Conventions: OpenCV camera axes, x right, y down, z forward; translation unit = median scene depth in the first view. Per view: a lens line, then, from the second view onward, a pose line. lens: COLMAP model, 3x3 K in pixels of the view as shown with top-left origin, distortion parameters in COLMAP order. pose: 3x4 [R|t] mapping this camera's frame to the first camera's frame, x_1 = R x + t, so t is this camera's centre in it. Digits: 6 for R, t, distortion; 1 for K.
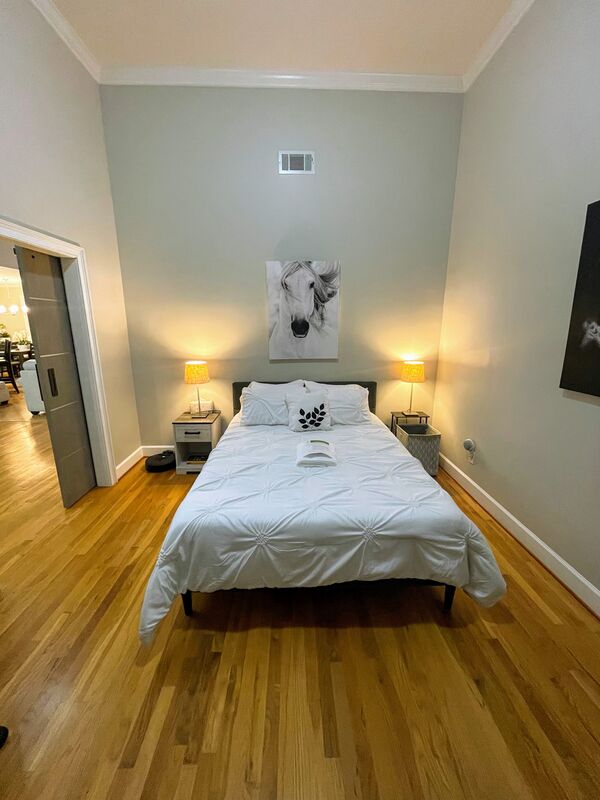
lens RADIAL K [[322.7, 0, 300.0], [0, 322.7, 400.7], [0, 0, 1]] dist [0.000470, -0.000228]
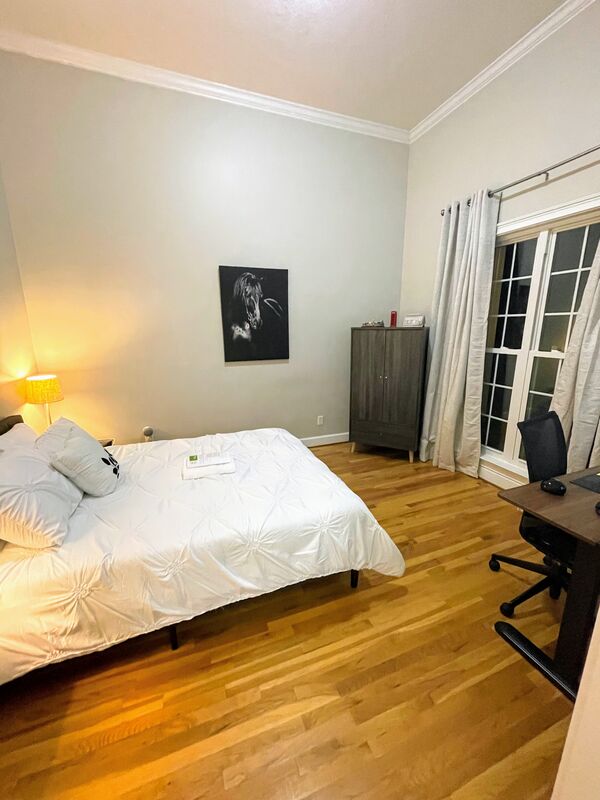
lens RADIAL K [[322.7, 0, 300.4], [0, 322.7, 400.7], [0, 0, 1]] dist [0.000470, -0.000228]
pose [[-0.330077, -0.212108, 0.919815, -1.067120], [0.225436, 0.928518, 0.295013, -0.281818], [-0.916640, 0.304736, -0.258666, 1.152277]]
